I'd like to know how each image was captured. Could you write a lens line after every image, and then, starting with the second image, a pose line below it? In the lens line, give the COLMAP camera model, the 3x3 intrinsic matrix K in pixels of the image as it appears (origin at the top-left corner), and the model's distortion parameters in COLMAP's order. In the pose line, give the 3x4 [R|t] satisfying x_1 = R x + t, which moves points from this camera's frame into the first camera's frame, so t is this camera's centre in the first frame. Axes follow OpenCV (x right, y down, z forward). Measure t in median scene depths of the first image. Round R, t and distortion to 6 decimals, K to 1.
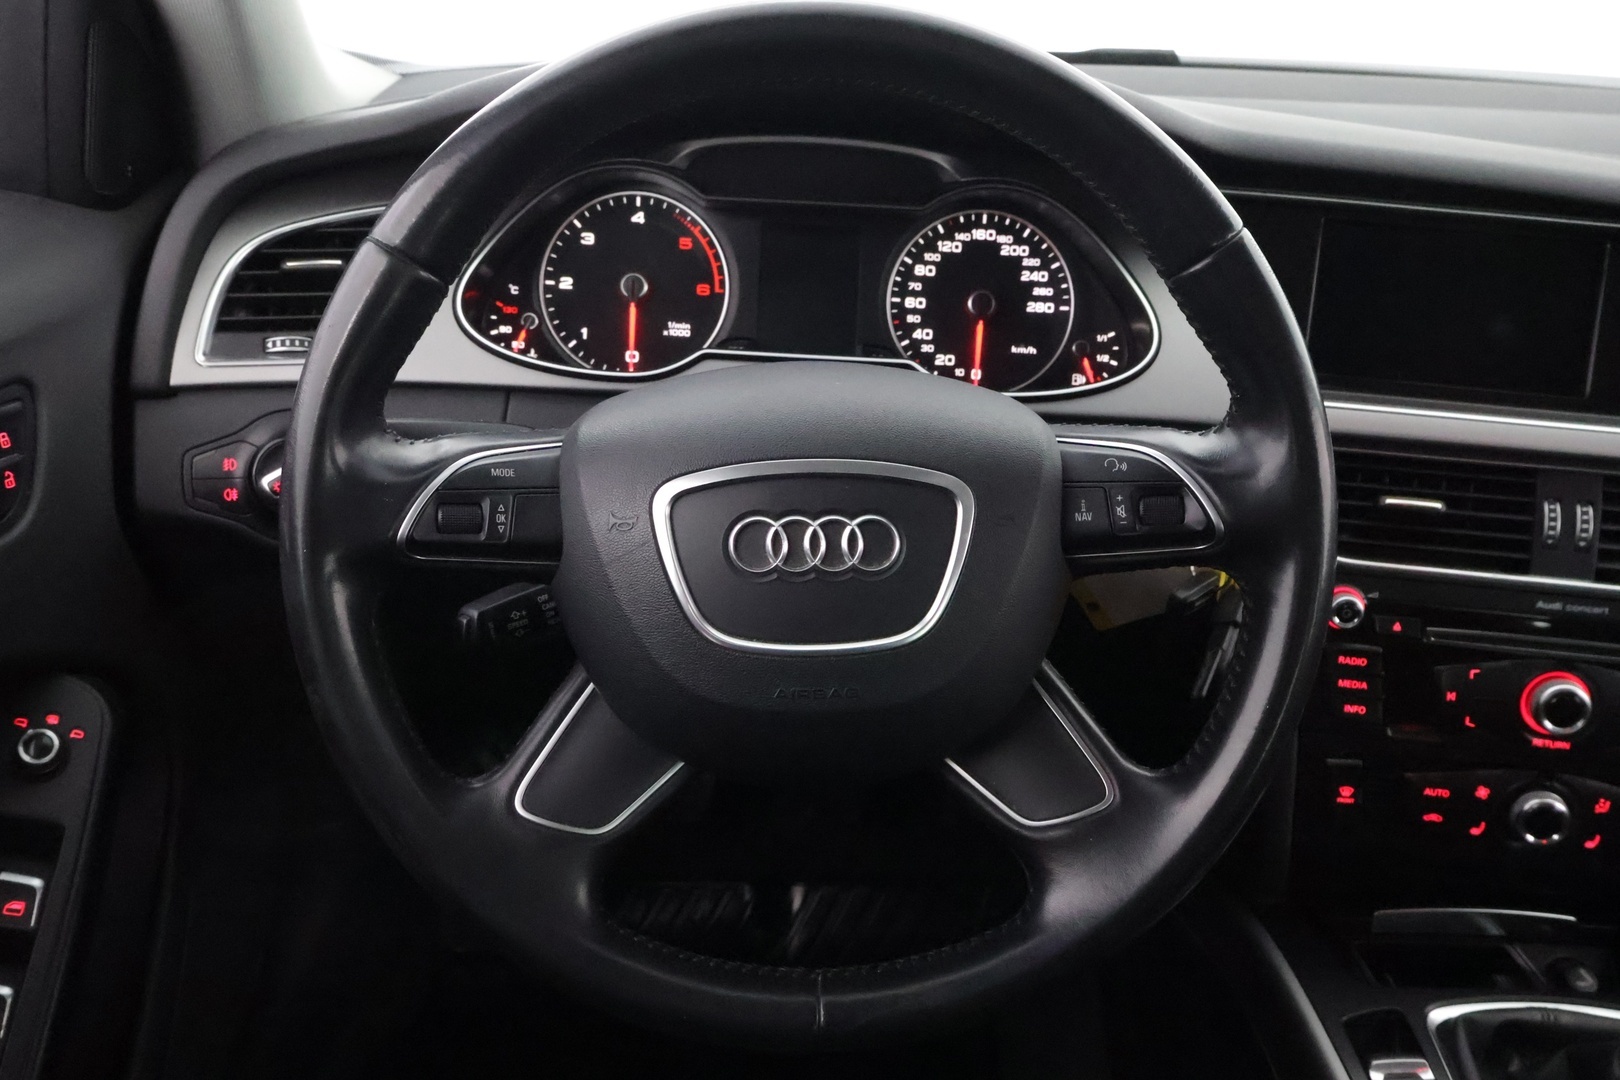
lens RADIAL K [[1558.9, 0, 810.0], [0, 1558.9, 540.0], [0, 0, 1]] dist [0.009566, 0.010443]
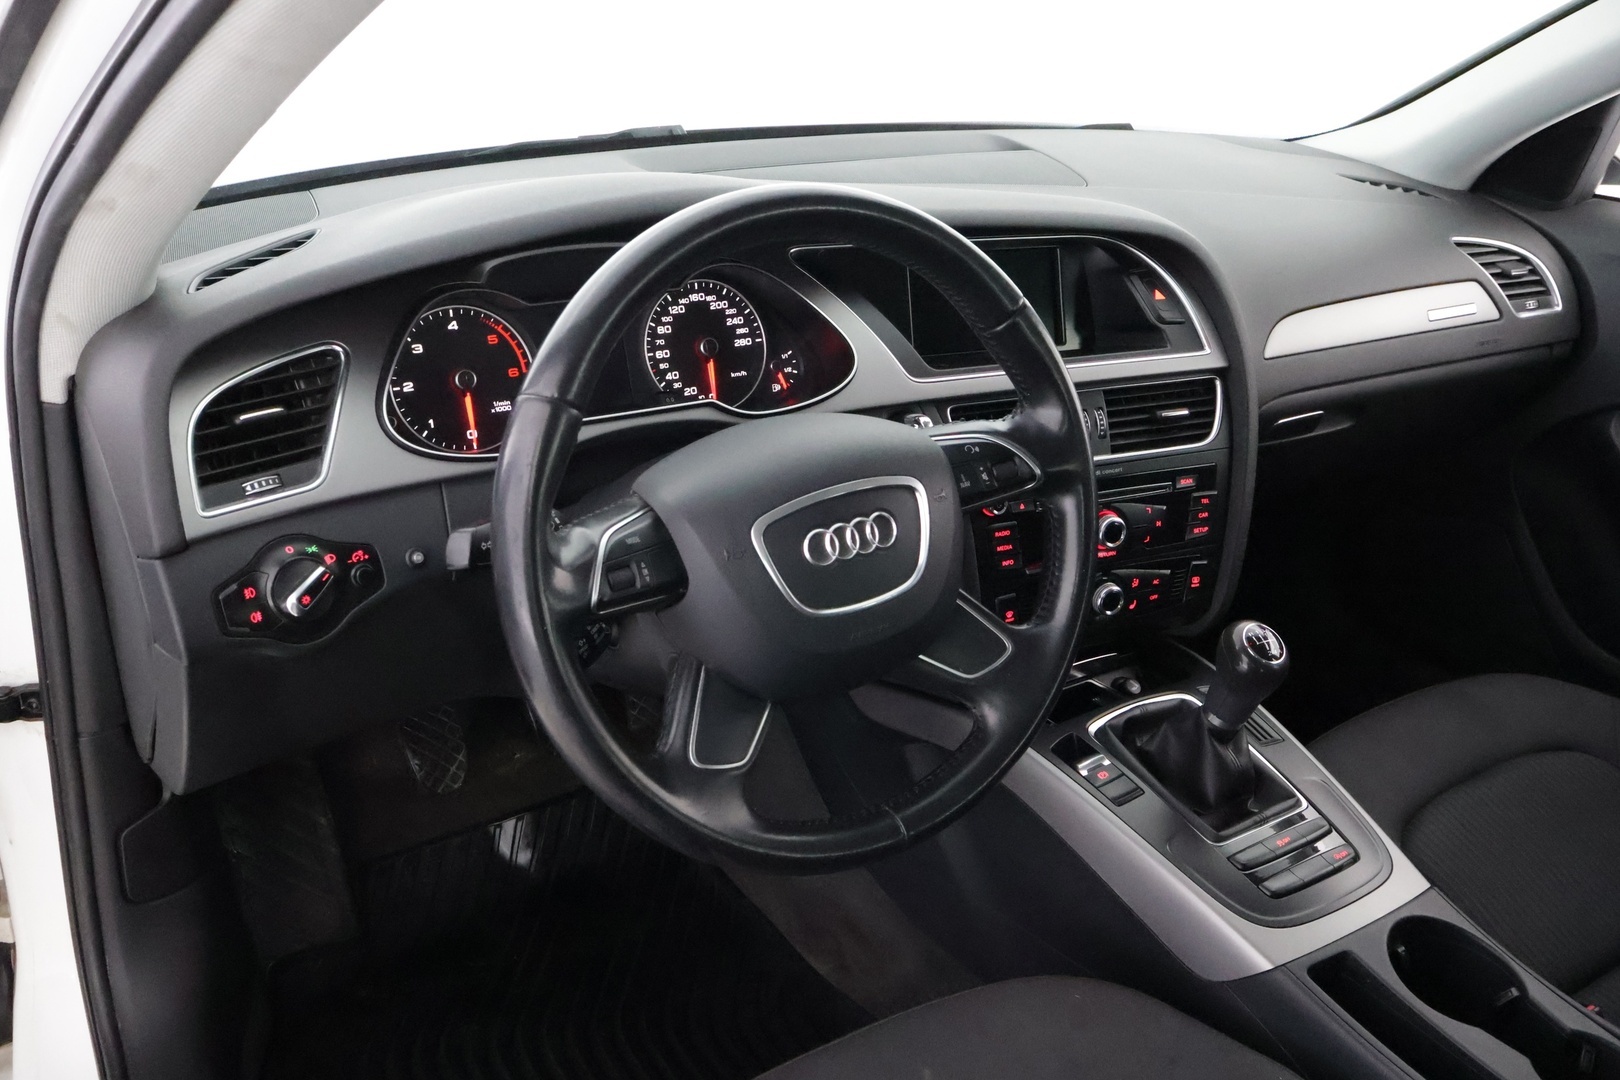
lens RADIAL K [[1338.7, 0, 810.0], [0, 1338.7, 540.0], [0, 0, 1]] dist [-0.012772, -0.004687]
pose [[0.853253, -0.235662, 0.465213, -0.409724], [0.209878, 0.971816, 0.107351, -0.093385], [-0.477400, 0.006040, 0.878665, -0.091948]]
